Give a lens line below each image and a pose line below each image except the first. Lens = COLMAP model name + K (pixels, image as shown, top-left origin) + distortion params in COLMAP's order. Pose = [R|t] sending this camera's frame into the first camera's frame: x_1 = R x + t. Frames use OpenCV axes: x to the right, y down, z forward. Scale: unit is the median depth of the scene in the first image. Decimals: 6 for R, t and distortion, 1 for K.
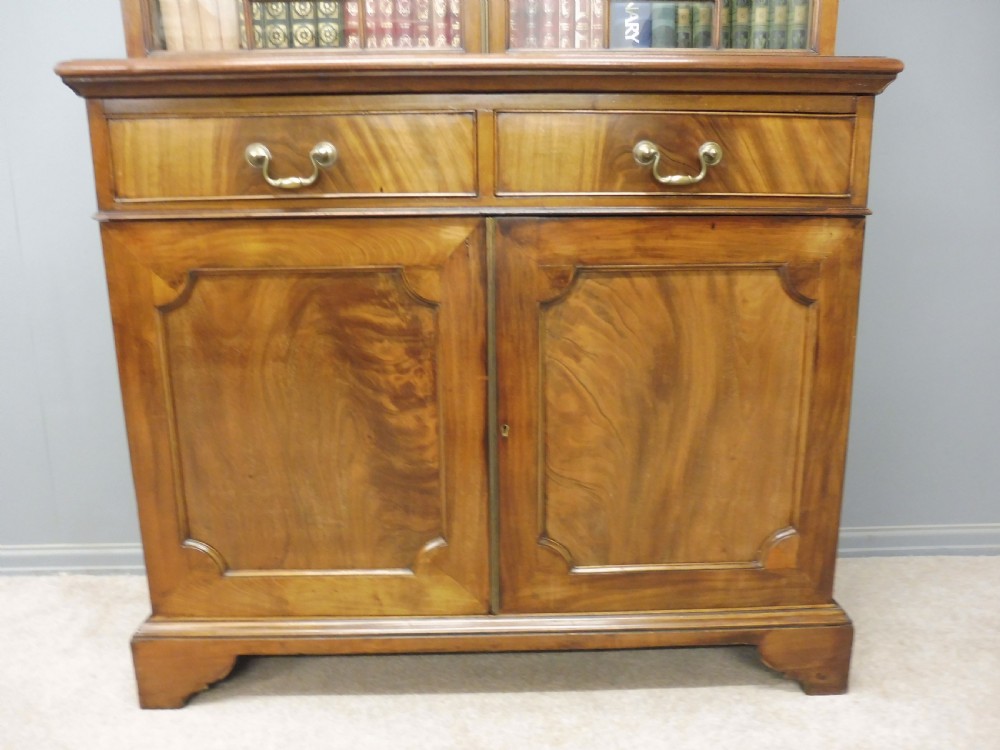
lens RADIAL K [[724.6, 0, 504.4], [0, 724.6, 379.4], [0, 0, 1]] dist [-0.041176, 0.000206]
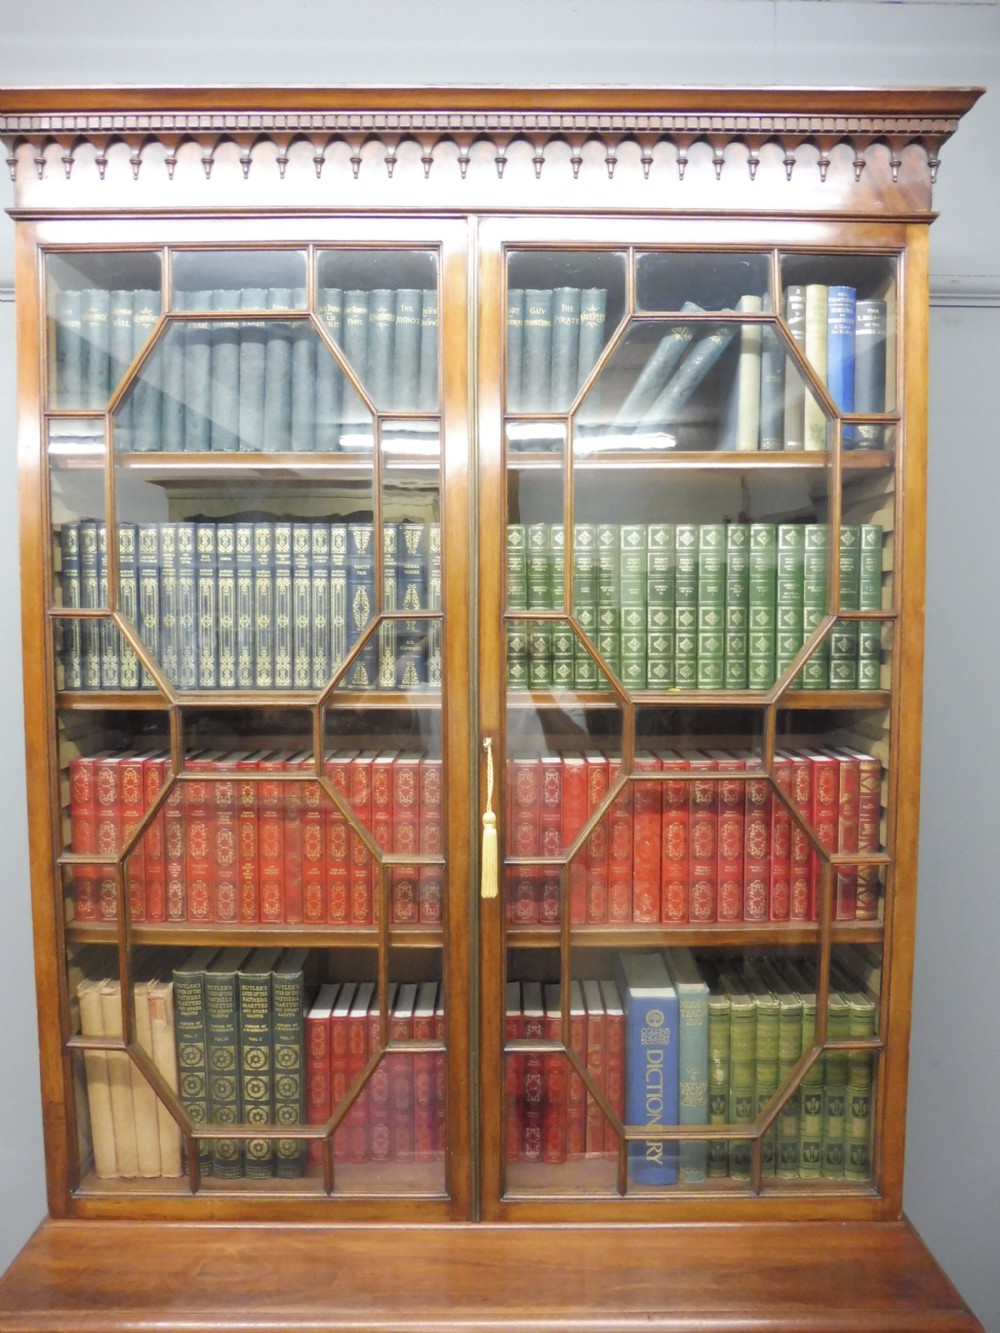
lens RADIAL K [[965.9, 0, 499.3], [0, 965.9, 675.9], [0, 0, 1]] dist [-0.041176, 0.000206]
pose [[0.999717, 0.010758, -0.021235, 0.018118], [-0.013692, 0.989593, -0.143239, -0.921527], [0.019473, 0.143490, 0.989460, -0.179374]]
